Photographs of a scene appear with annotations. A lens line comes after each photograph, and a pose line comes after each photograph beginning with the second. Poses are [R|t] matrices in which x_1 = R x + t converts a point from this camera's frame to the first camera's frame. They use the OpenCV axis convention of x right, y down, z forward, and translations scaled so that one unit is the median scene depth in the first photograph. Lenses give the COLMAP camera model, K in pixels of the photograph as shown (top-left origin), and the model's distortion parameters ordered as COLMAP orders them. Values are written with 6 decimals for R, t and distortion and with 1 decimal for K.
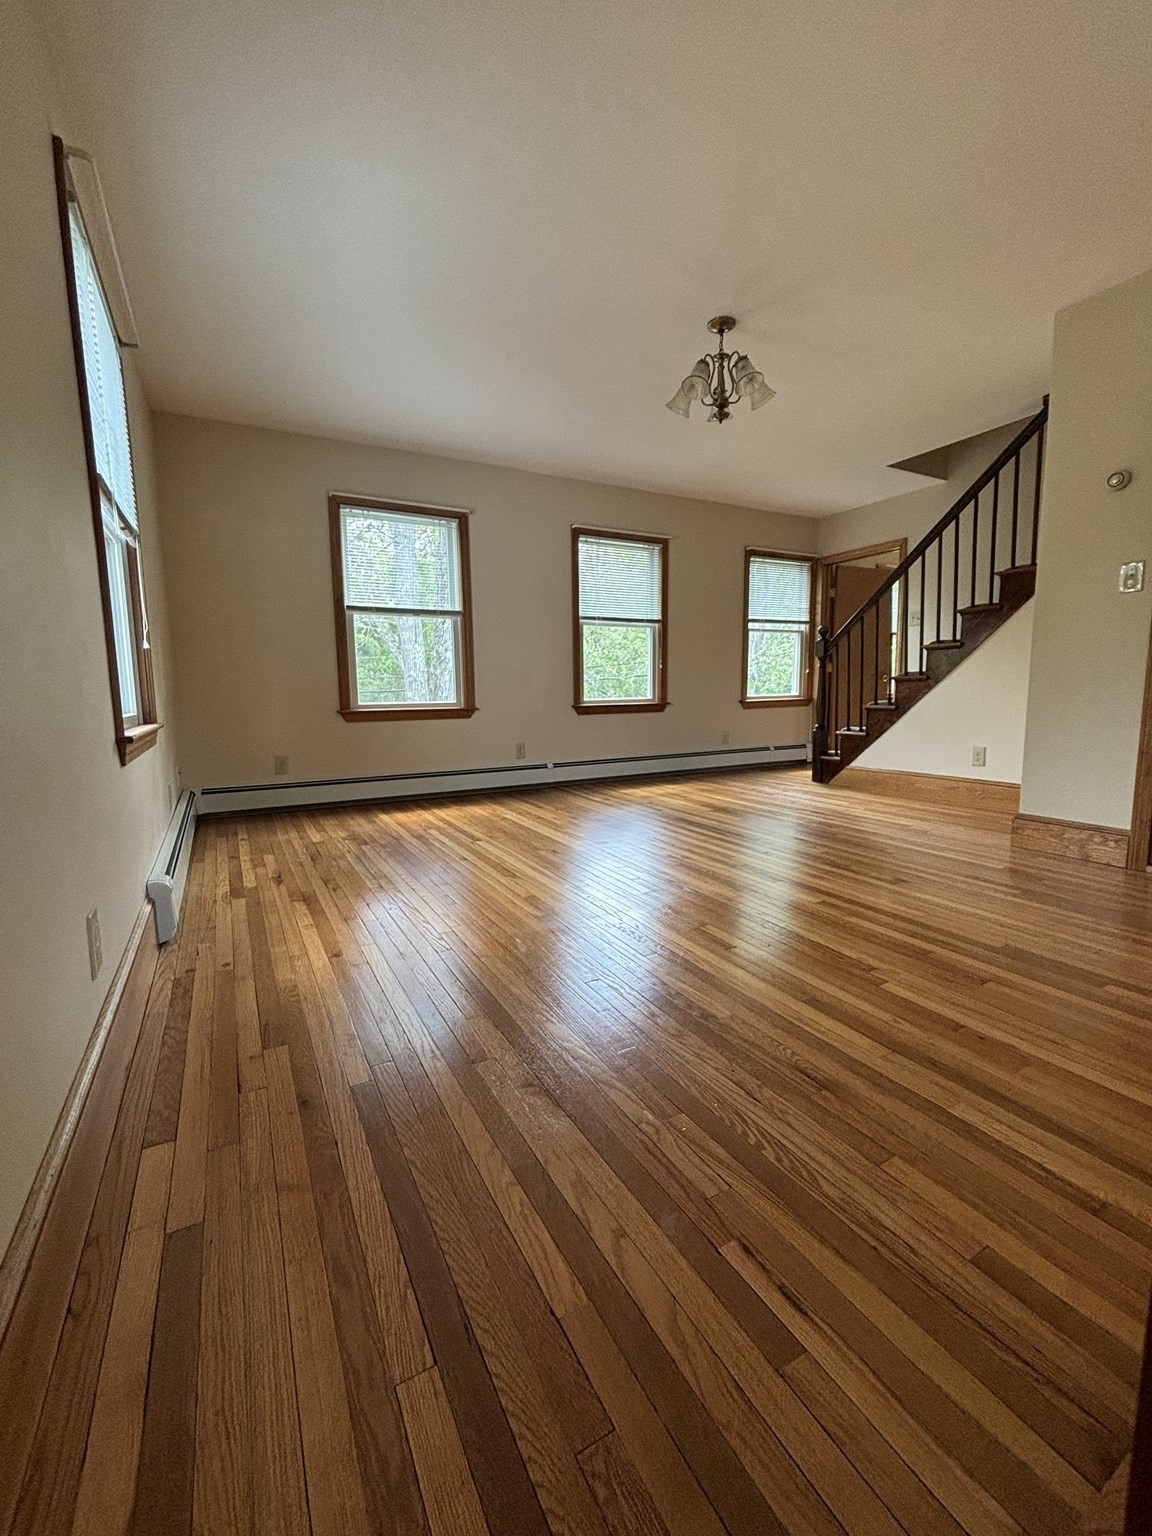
lens RADIAL K [[625.1, 0, 576.0], [0, 625.1, 768.0], [0, 0, 1]] dist [0.000119, 0.000008]
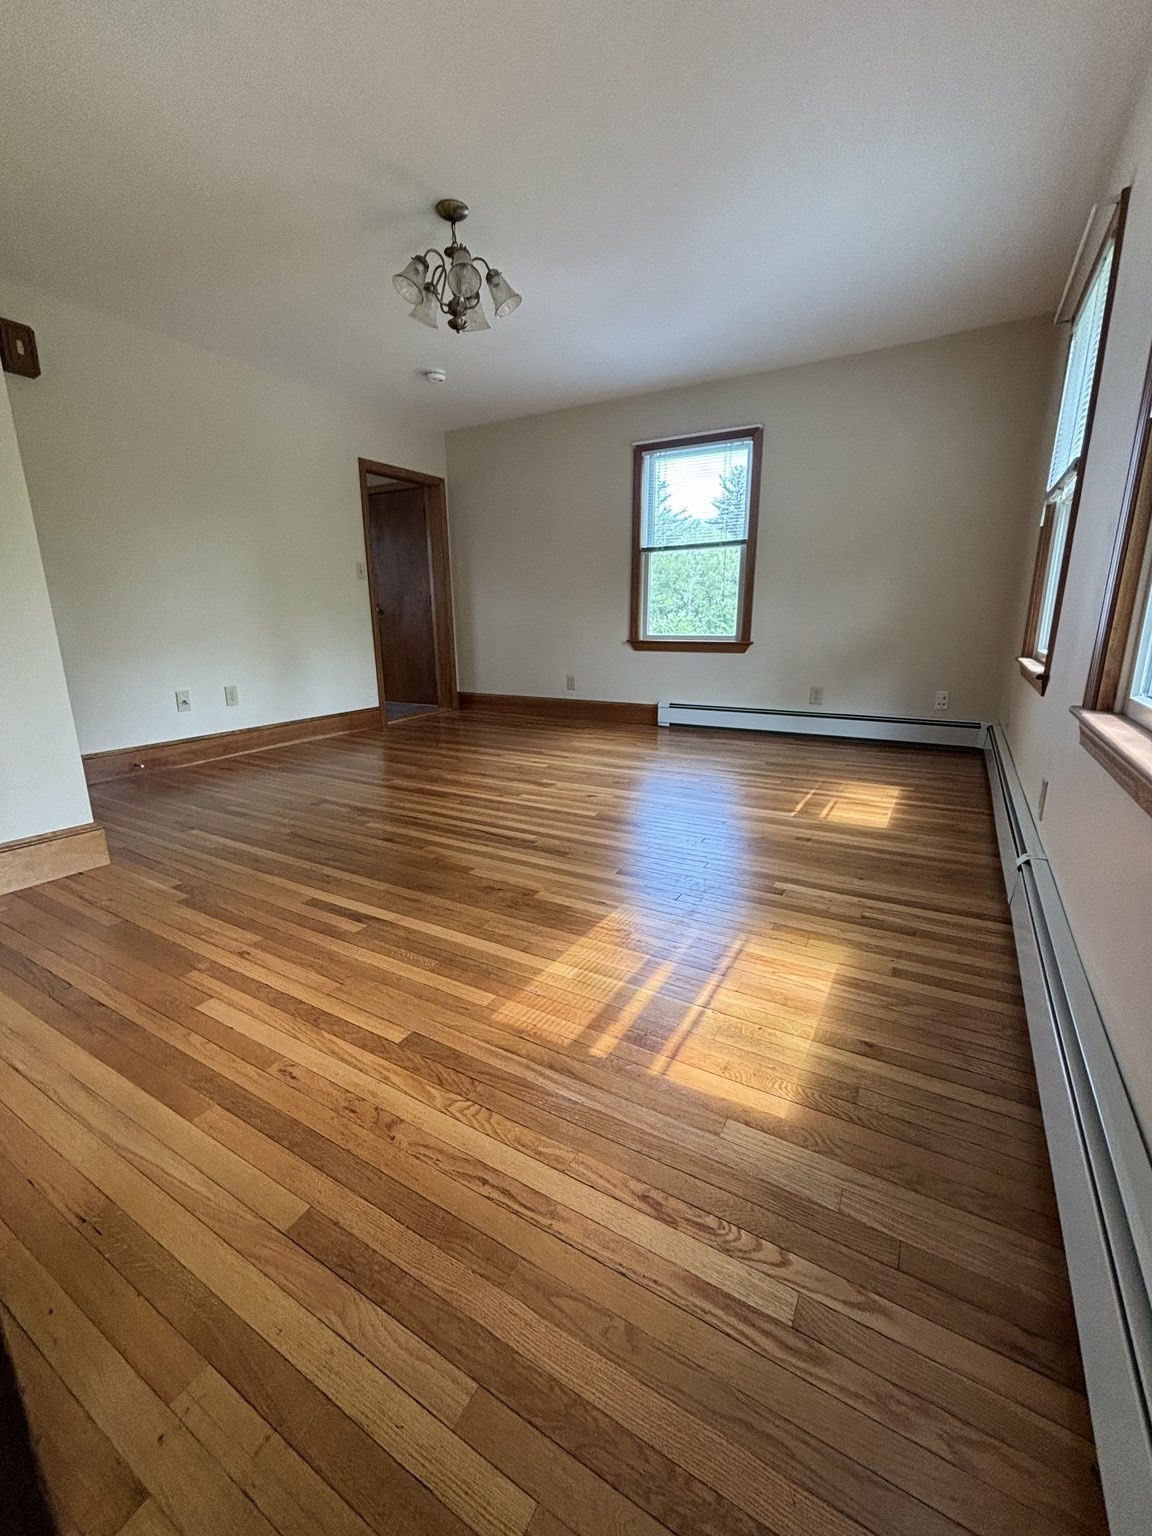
lens RADIAL K [[625.1, 0, 576.0], [0, 625.1, 768.0], [0, 0, 1]] dist [0.000119, 0.000008]
pose [[0.504572, 0.208164, -0.837899, 0.738152], [-0.118055, 0.978018, 0.171883, -0.058277], [0.855260, 0.012191, 0.518055, 0.394909]]
